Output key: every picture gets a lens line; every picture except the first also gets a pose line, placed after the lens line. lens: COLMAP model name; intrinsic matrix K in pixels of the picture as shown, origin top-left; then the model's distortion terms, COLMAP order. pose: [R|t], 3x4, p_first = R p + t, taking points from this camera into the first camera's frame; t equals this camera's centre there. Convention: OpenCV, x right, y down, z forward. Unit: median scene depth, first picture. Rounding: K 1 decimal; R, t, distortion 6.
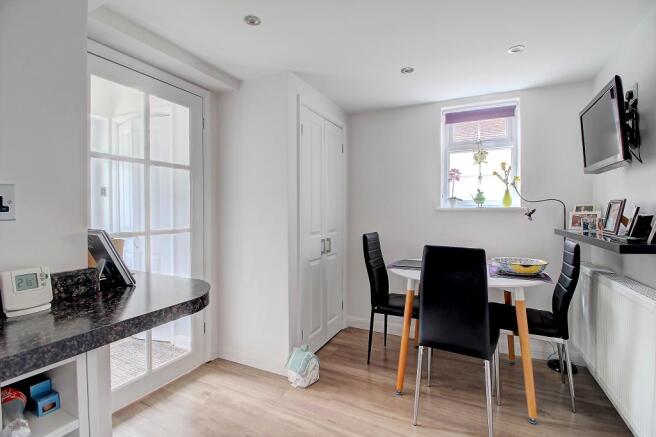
lens RADIAL K [[314.1, 0, 327.2], [0, 314.1, 214.7], [0, 0, 1]] dist [-0.014708, -0.002133]
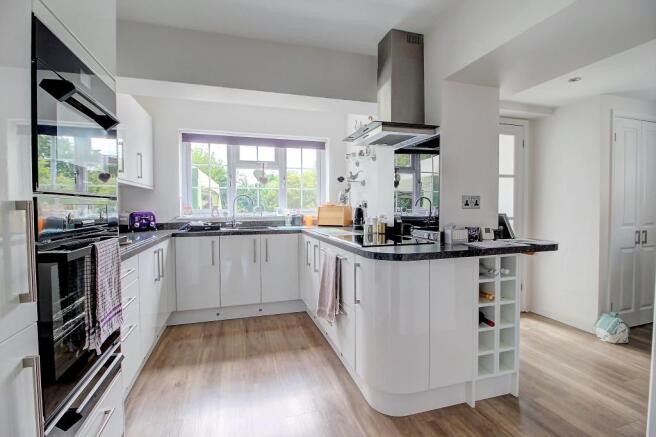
lens RADIAL K [[314.1, 0, 327.5], [0, 314.1, 215.6], [0, 0, 1]] dist [-0.014708, -0.002133]
pose [[0.688402, 0.018763, -0.725086, 0.026862], [-0.004969, 0.999764, 0.021152, 0.008710], [0.725312, -0.010958, 0.688333, -0.652682]]
